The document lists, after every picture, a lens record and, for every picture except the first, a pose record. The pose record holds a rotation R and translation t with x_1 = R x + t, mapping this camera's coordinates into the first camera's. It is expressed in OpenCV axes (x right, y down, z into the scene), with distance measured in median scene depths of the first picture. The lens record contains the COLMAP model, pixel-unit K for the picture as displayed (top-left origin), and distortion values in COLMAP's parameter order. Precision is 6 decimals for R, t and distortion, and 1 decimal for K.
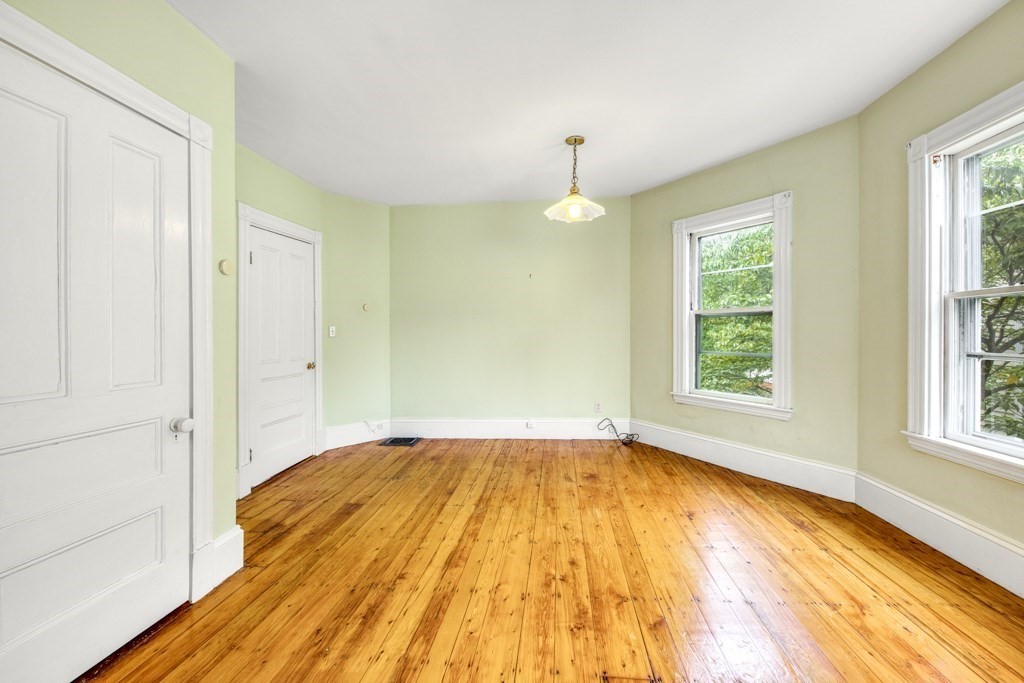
lens RADIAL K [[409.0, 0, 513.3], [0, 409.0, 332.4], [0, 0, 1]] dist [0.006738, -0.000635]
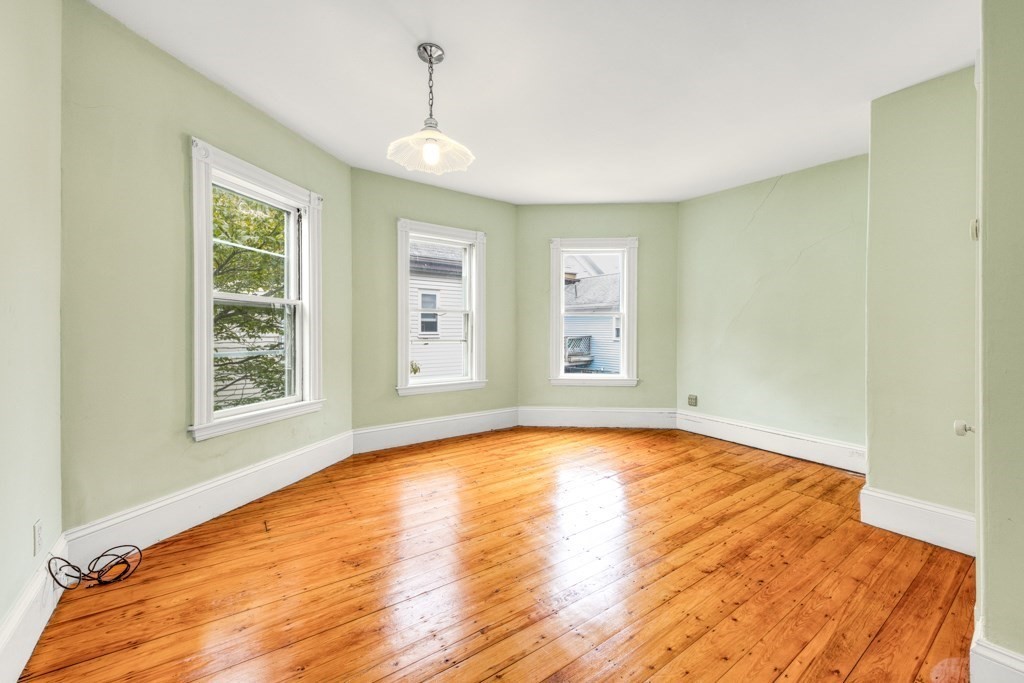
lens RADIAL K [[409.0, 0, 508.7], [0, 409.0, 337.0], [0, 0, 1]] dist [0.006738, -0.000635]
pose [[-0.666654, -0.008808, 0.745315, -0.569657], [-0.000836, 0.999938, 0.011069, 0.013692], [-0.745367, 0.006757, -0.666620, 1.674399]]
